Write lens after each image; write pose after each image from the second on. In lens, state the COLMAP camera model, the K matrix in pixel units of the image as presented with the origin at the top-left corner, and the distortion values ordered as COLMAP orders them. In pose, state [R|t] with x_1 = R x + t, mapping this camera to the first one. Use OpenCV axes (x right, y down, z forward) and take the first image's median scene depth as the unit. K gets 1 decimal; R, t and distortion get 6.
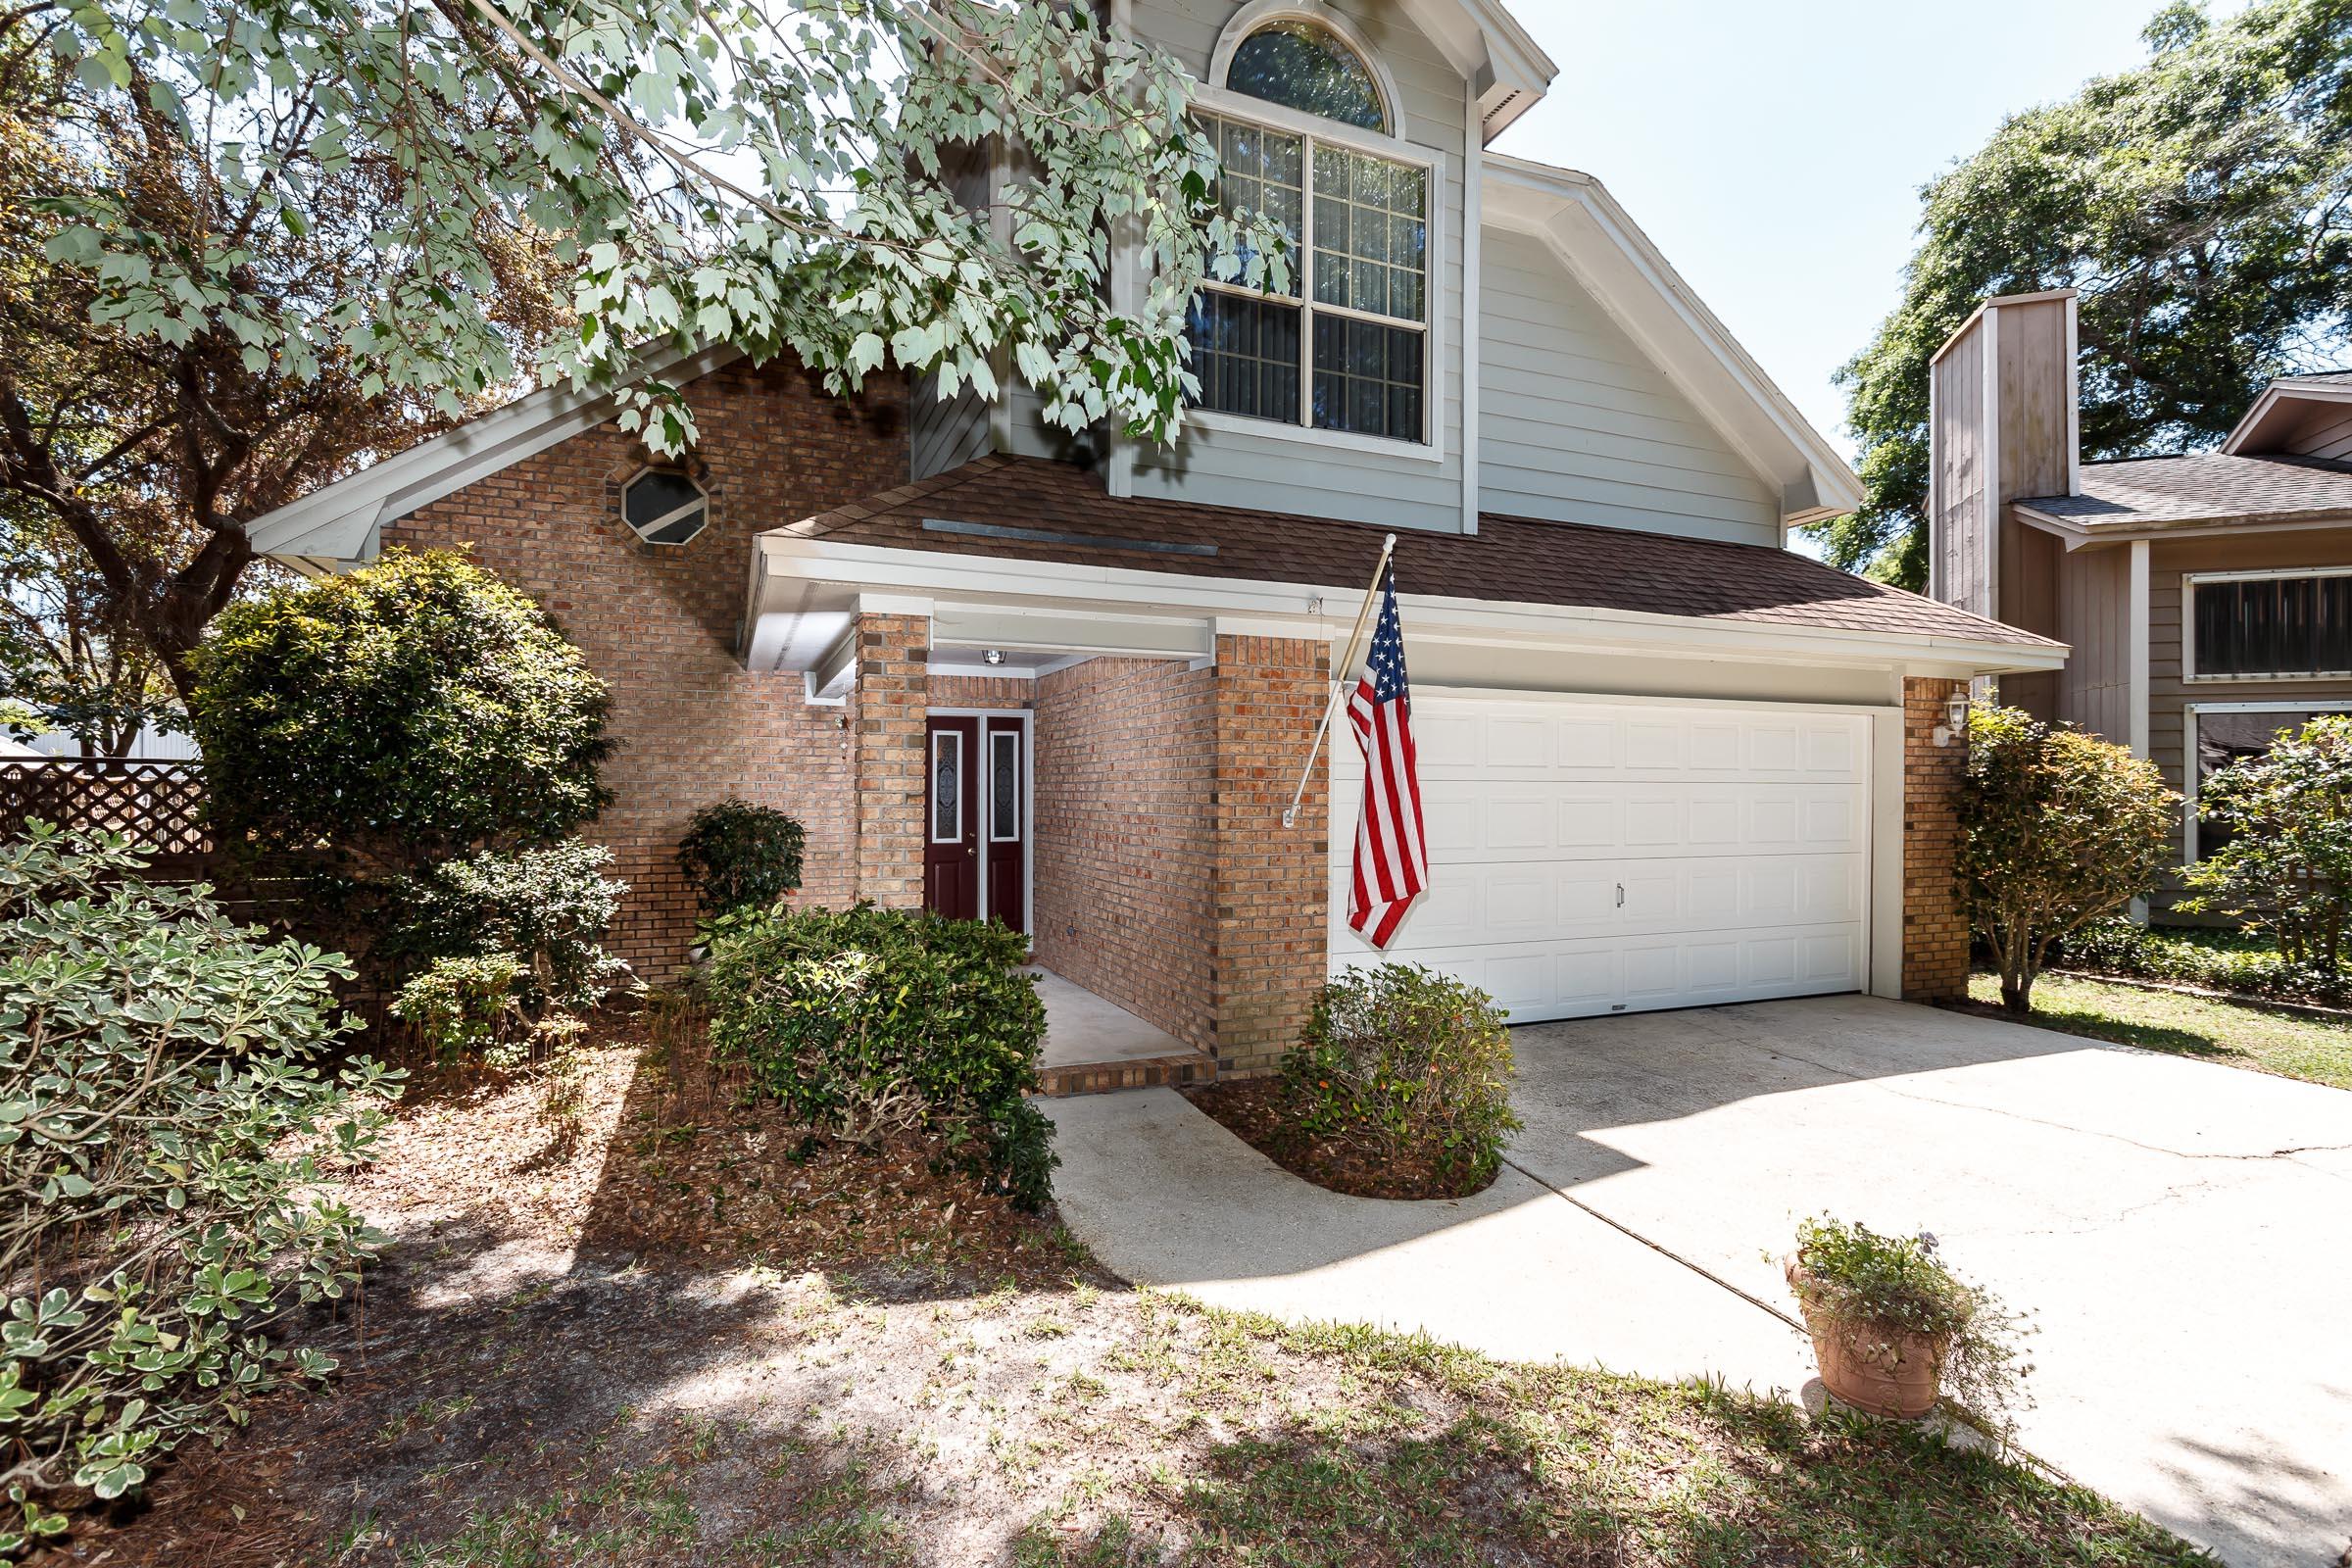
lens RADIAL K [[1081.0, 0, 1178.5], [0, 1081.0, 781.1], [0, 0, 1]] dist [0.014918, -0.000064]
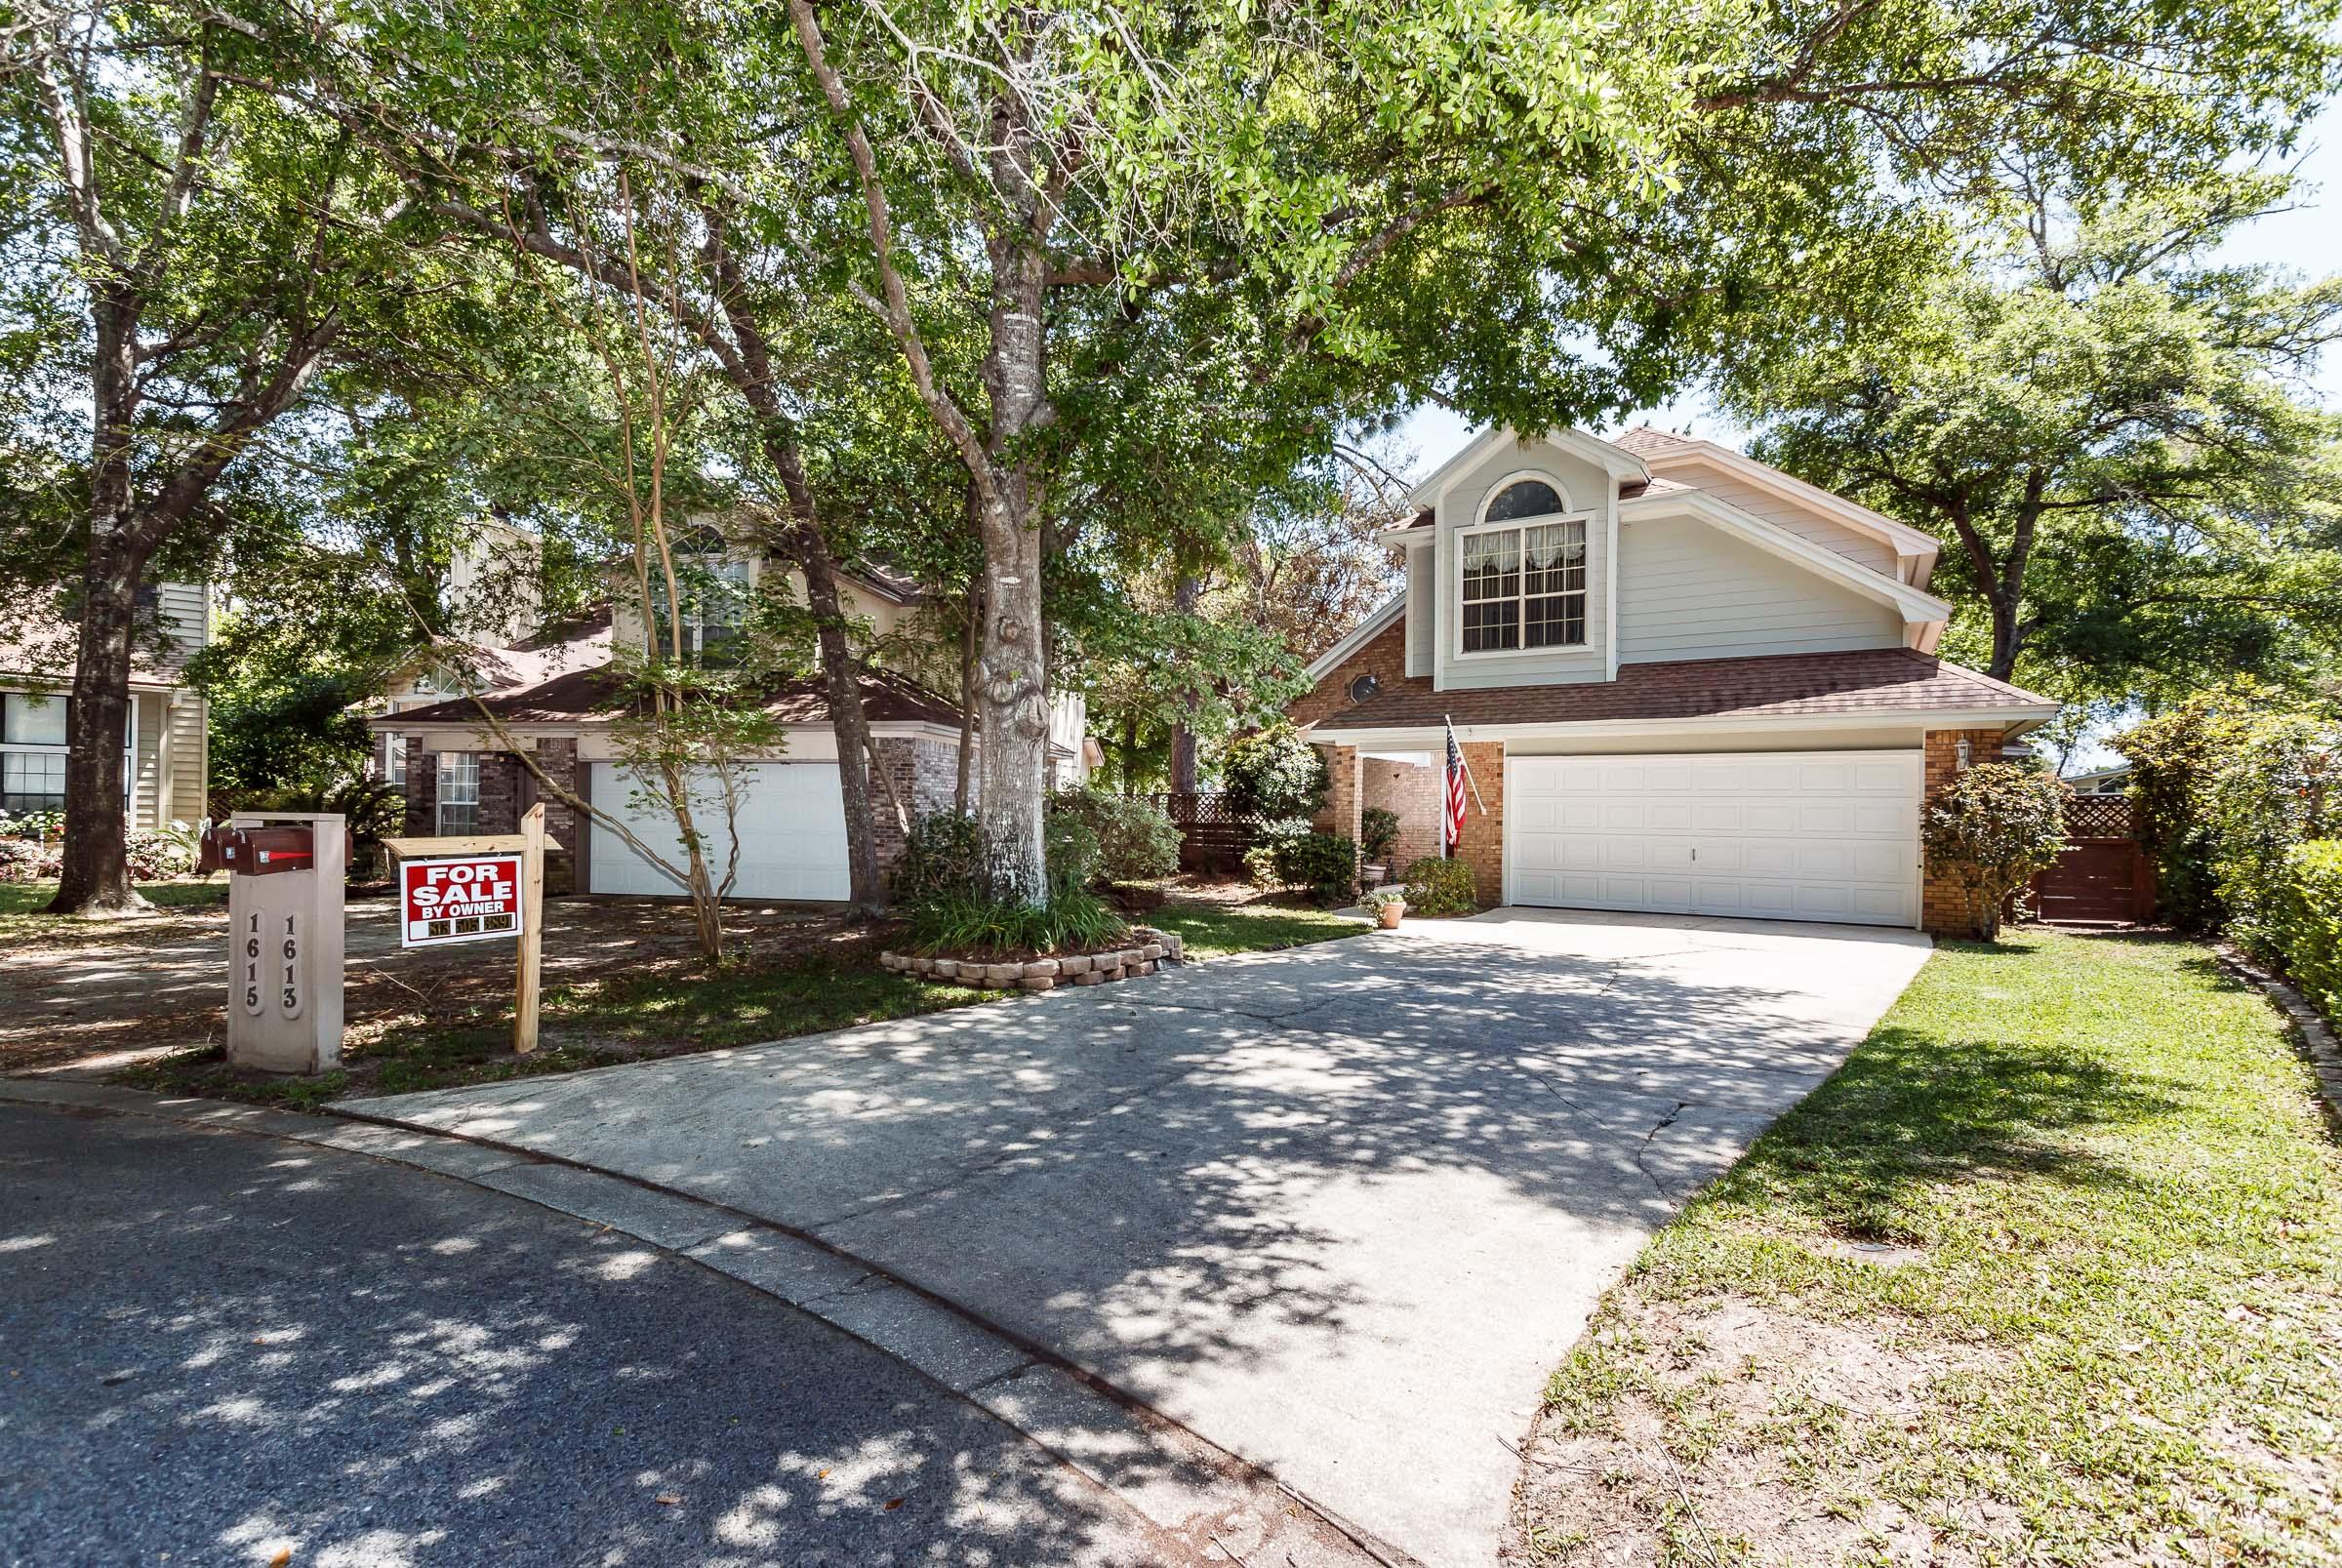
lens RADIAL K [[1076.3, 0, 1172.6], [0, 1076.3, 793.2], [0, 0, 1]] dist [0.014918, -0.000064]
pose [[0.576304, -0.010293, -0.817170, 1.536593], [-0.001348, 0.999907, -0.013545, 0.023155], [0.817234, 0.008908, 0.576237, -0.948857]]
